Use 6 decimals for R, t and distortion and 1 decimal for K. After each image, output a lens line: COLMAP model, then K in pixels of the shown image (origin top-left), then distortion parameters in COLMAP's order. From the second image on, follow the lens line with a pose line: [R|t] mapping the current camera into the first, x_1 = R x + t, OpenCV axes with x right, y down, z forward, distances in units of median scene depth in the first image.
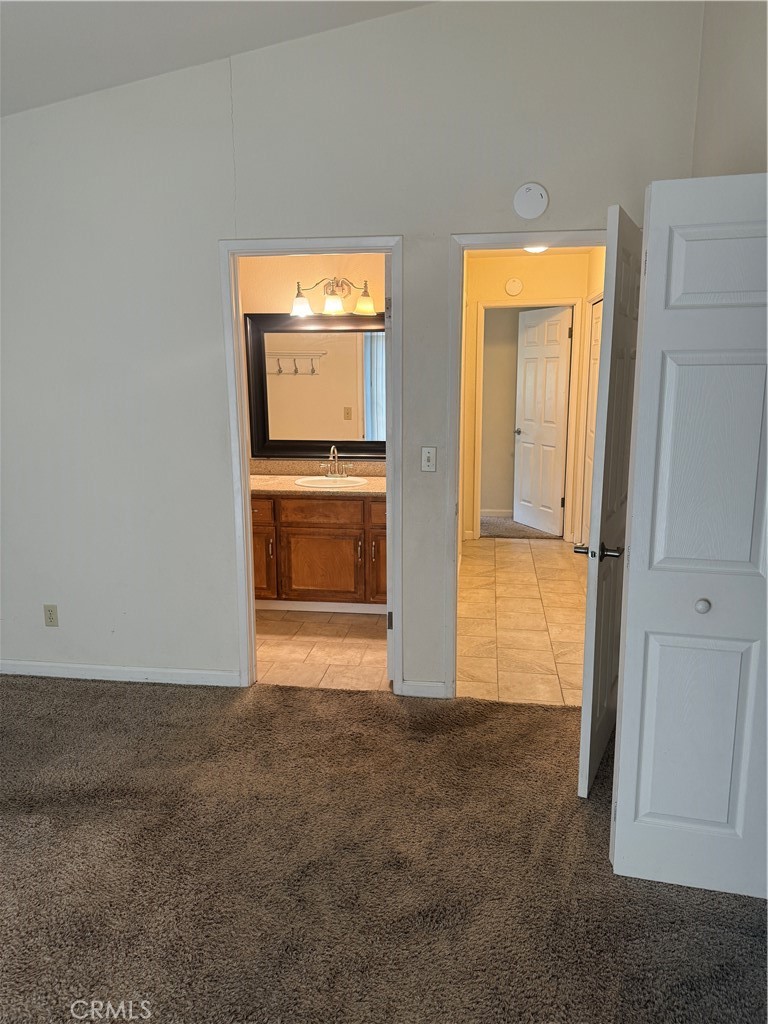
lens RADIAL K [[730.5, 0, 383.2], [0, 730.5, 509.3], [0, 0, 1]] dist [0.054536, -0.036641]
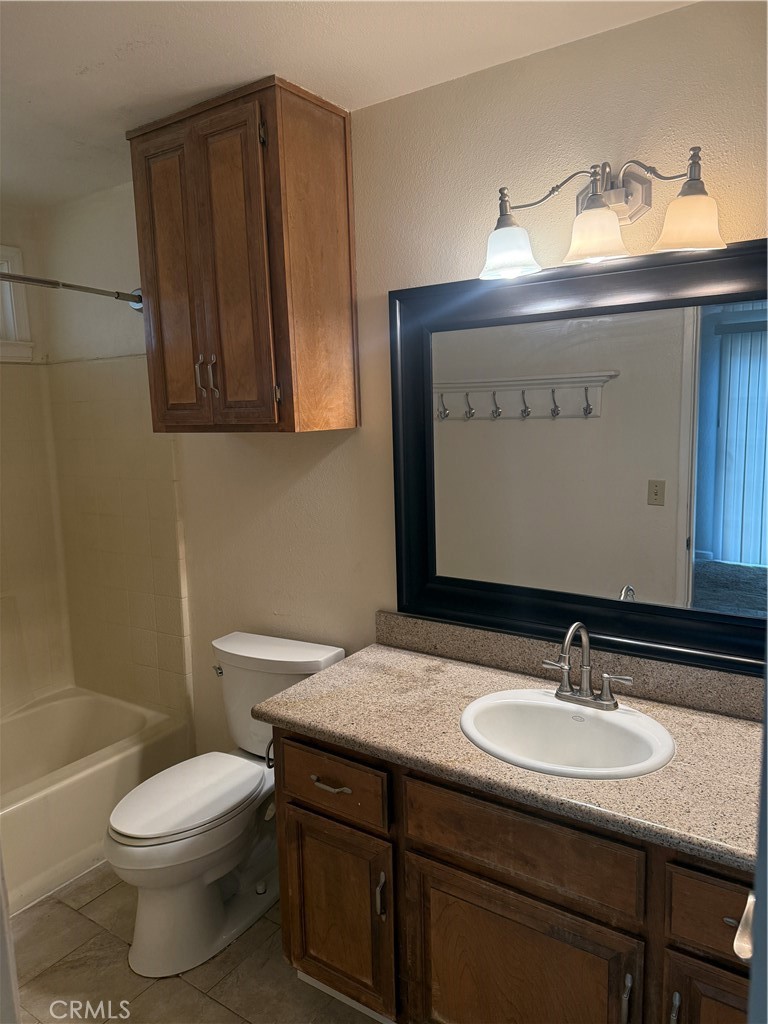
lens RADIAL K [[730.5, 0, 387.9], [0, 730.5, 510.7], [0, 0, 1]] dist [0.054536, -0.036641]
pose [[0.904331, 0.046752, -0.424263, -0.000155], [-0.063216, 0.997692, -0.024805, -0.130069], [0.422124, 0.049252, 0.905199, 0.638260]]
